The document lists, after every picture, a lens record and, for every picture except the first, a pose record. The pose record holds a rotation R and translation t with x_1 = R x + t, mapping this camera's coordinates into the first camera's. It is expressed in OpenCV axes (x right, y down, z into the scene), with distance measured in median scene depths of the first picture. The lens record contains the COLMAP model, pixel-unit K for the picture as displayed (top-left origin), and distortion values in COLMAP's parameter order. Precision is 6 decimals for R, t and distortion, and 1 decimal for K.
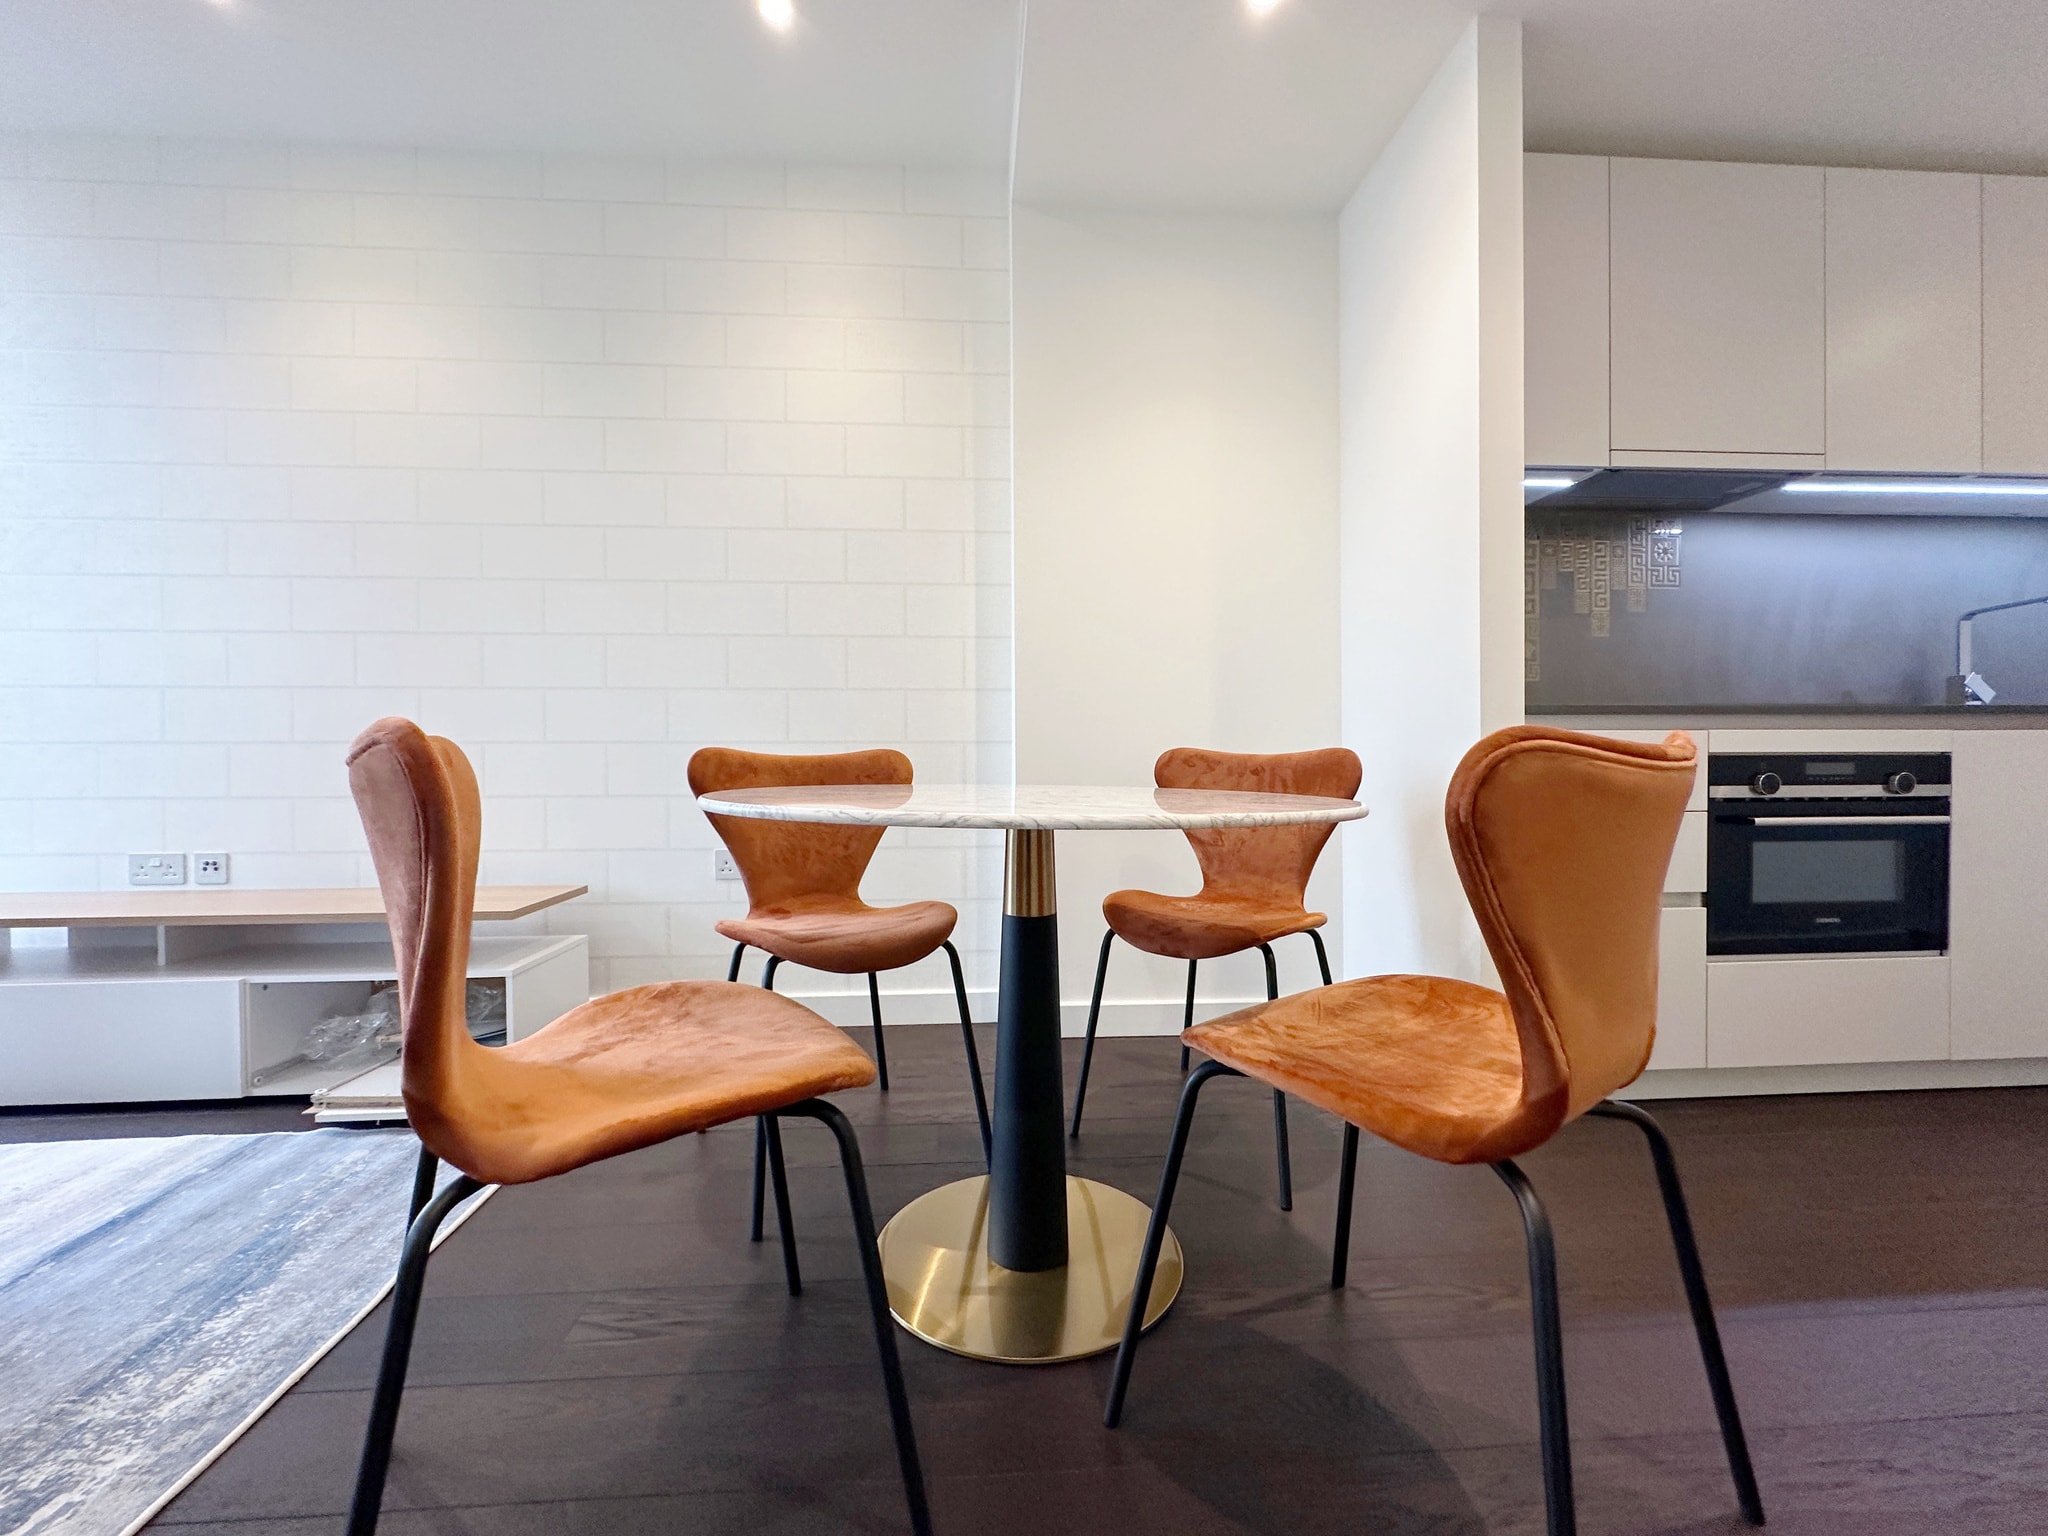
lens RADIAL K [[821.5, 0, 1018.2], [0, 821.5, 768.2], [0, 0, 1]] dist [-0.002742, -0.000001]
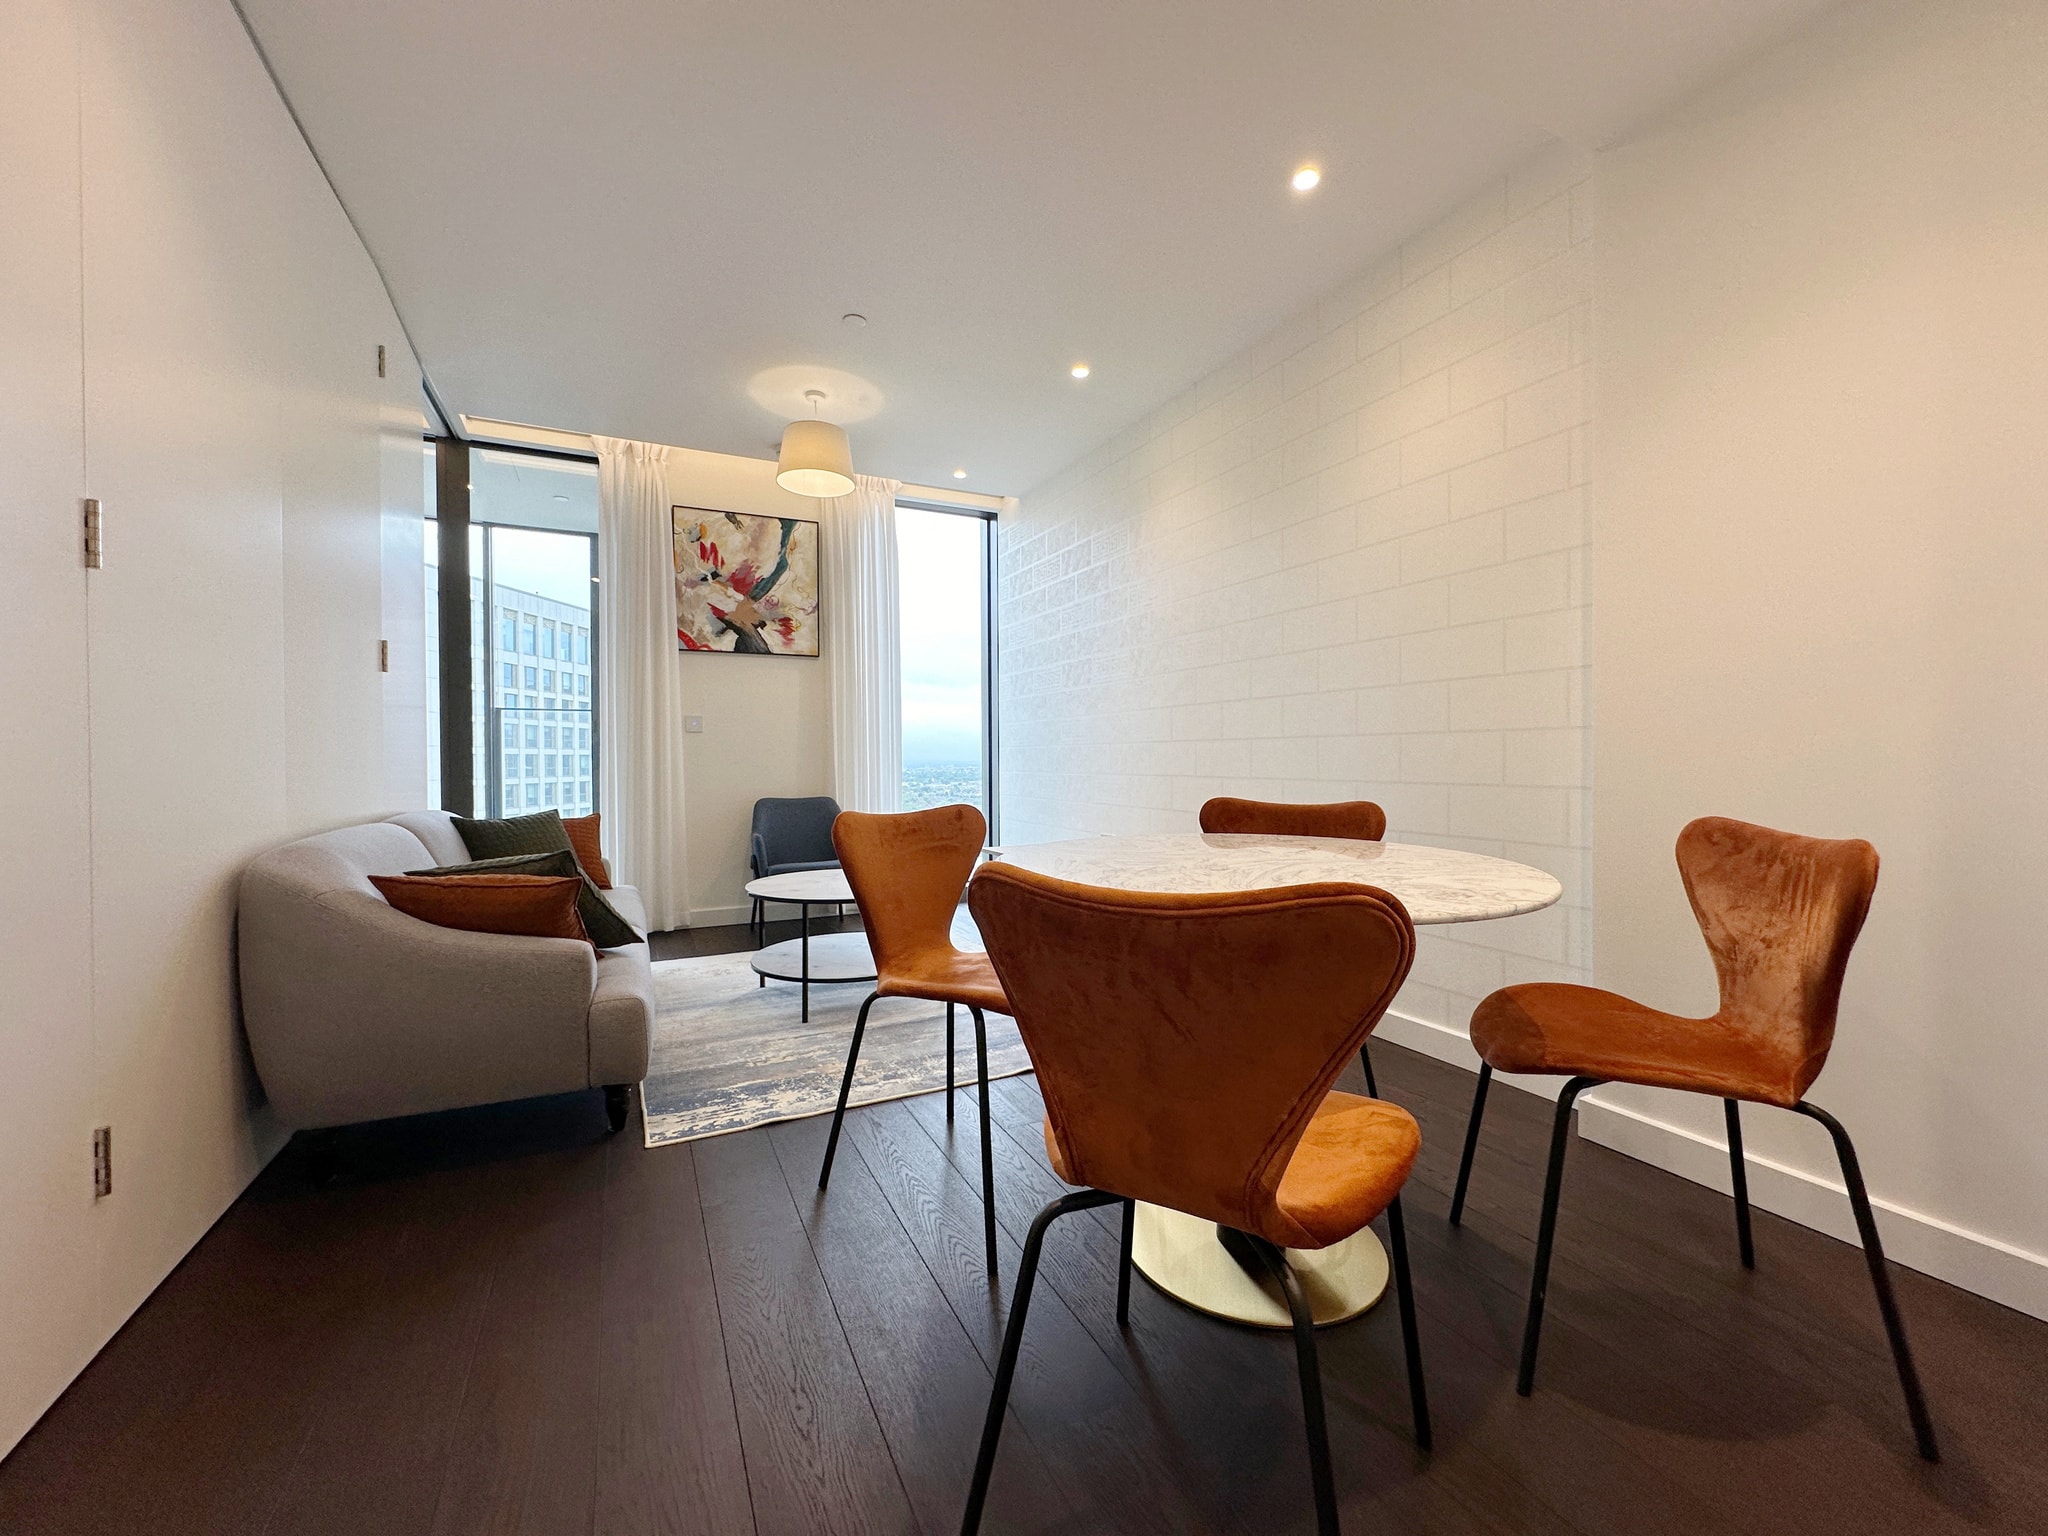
lens RADIAL K [[817.7, 0, 1021.8], [0, 817.7, 769.3], [0, 0, 1]] dist [-0.002620, 0.000237]
pose [[0.383149, 0.012834, -0.923597, 0.608518], [-0.001562, 0.999911, 0.013247, -0.072108], [0.923685, -0.003632, 0.383135, 0.139544]]
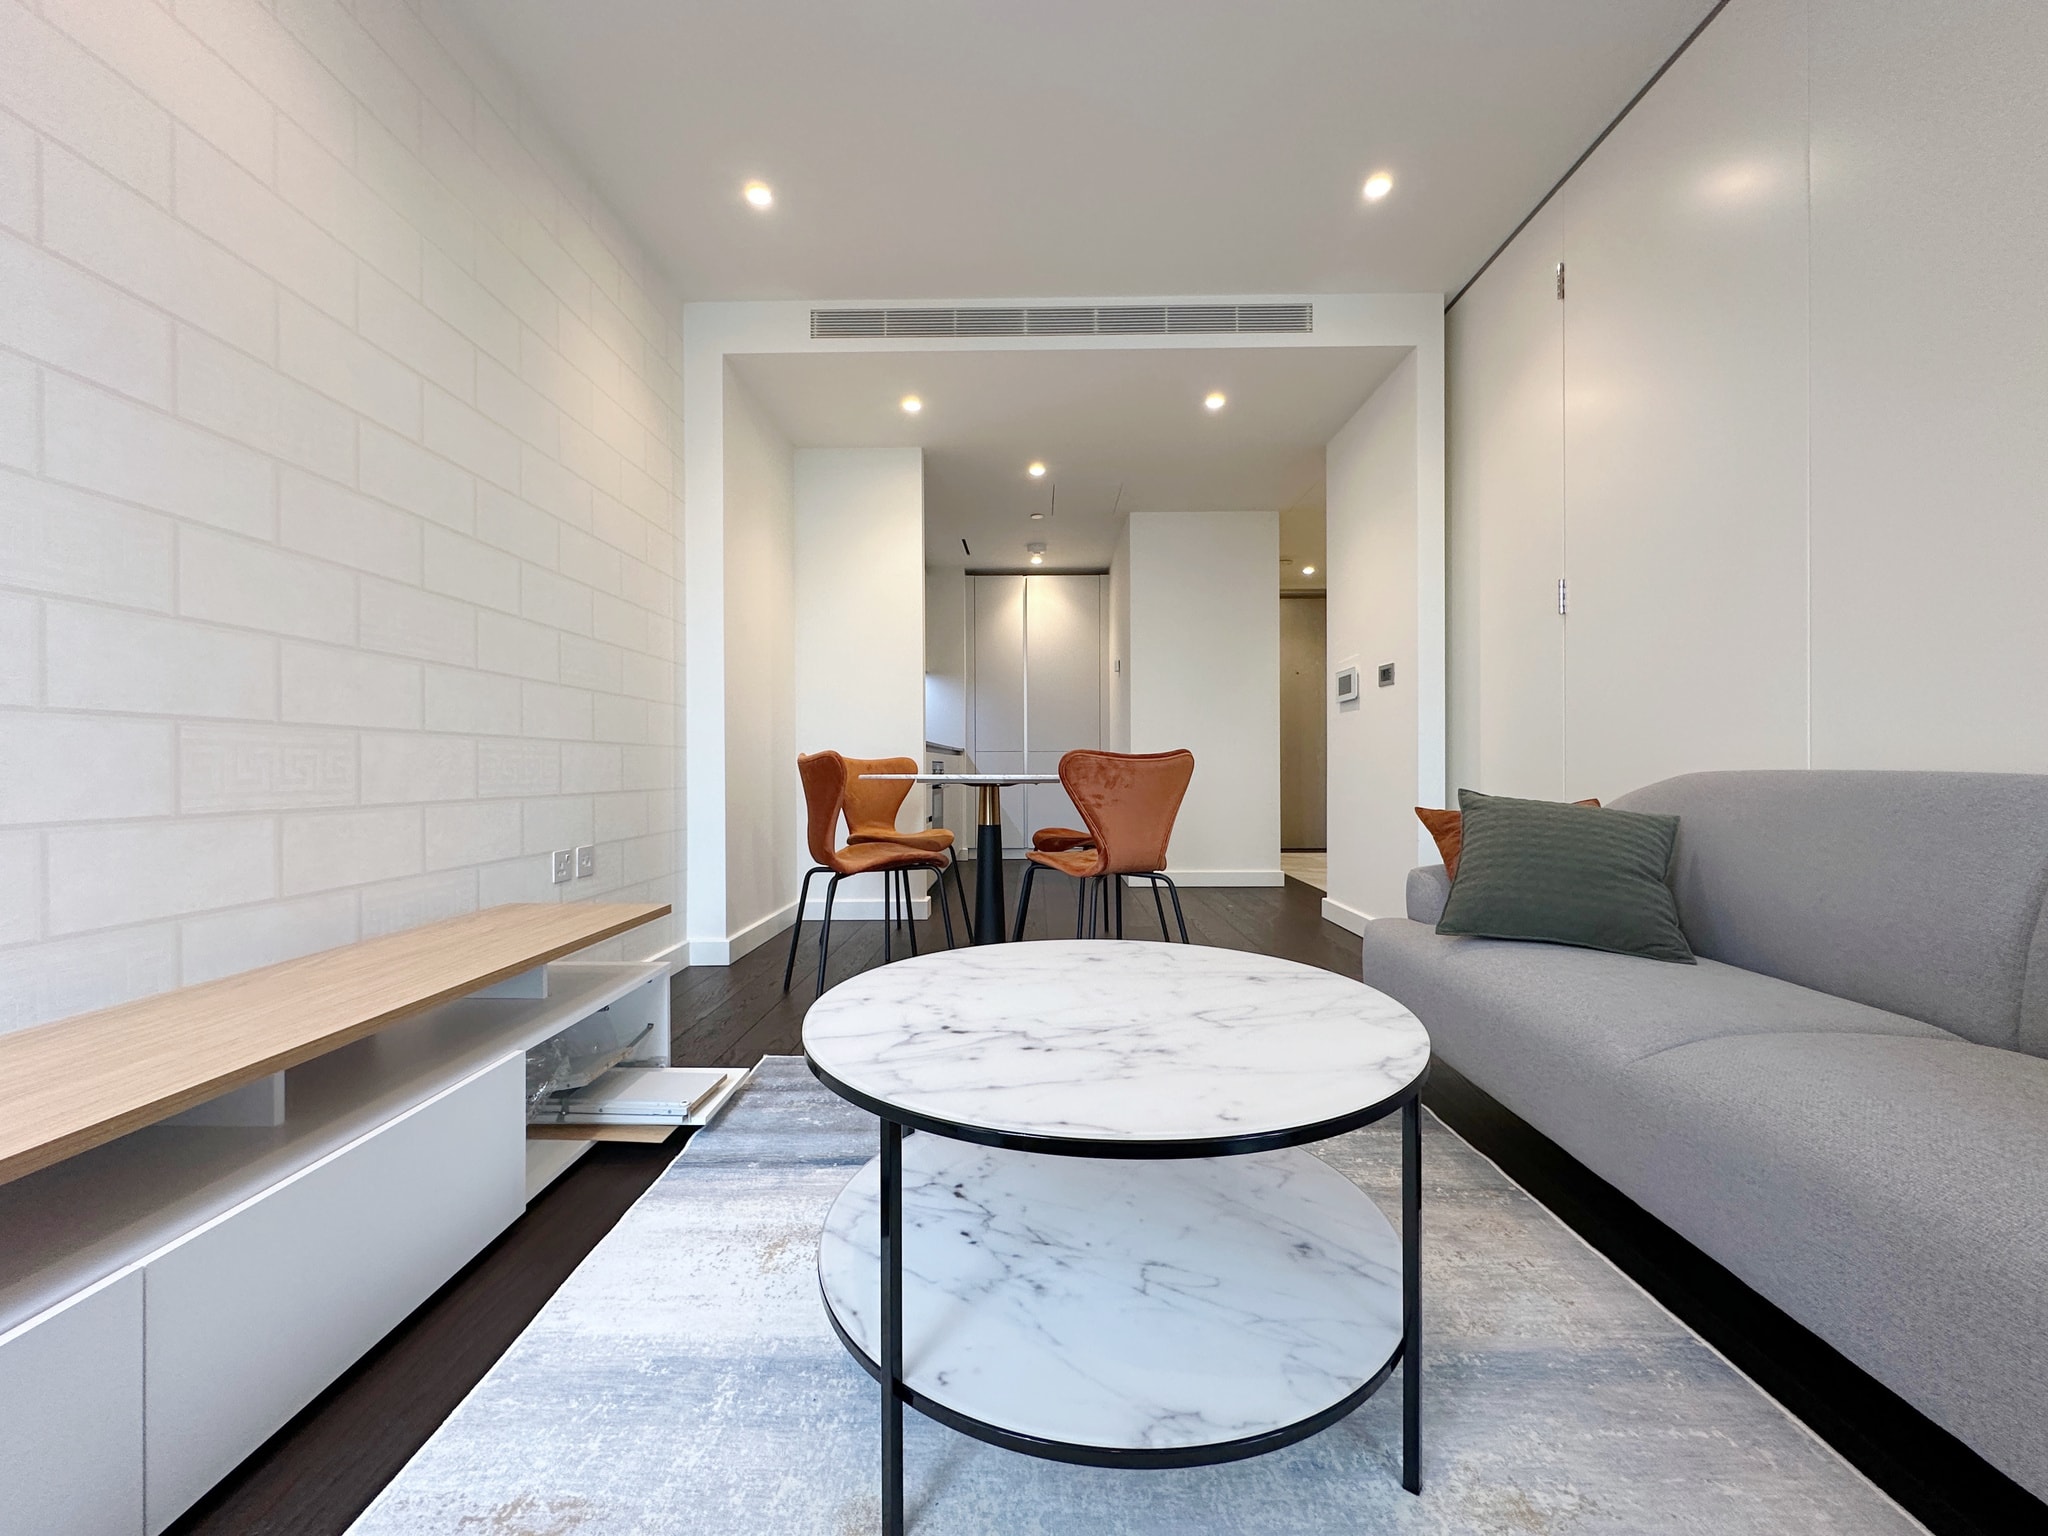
lens RADIAL K [[817.7, 0, 1021.8], [0, 817.7, 769.3], [0, 0, 1]] dist [-0.002620, 0.000237]
pose [[0.080085, 0.000140, 0.996788, -1.456648], [0.007117, 0.999974, -0.000712, 0.008004], [-0.996763, 0.007151, 0.080082, 0.436714]]
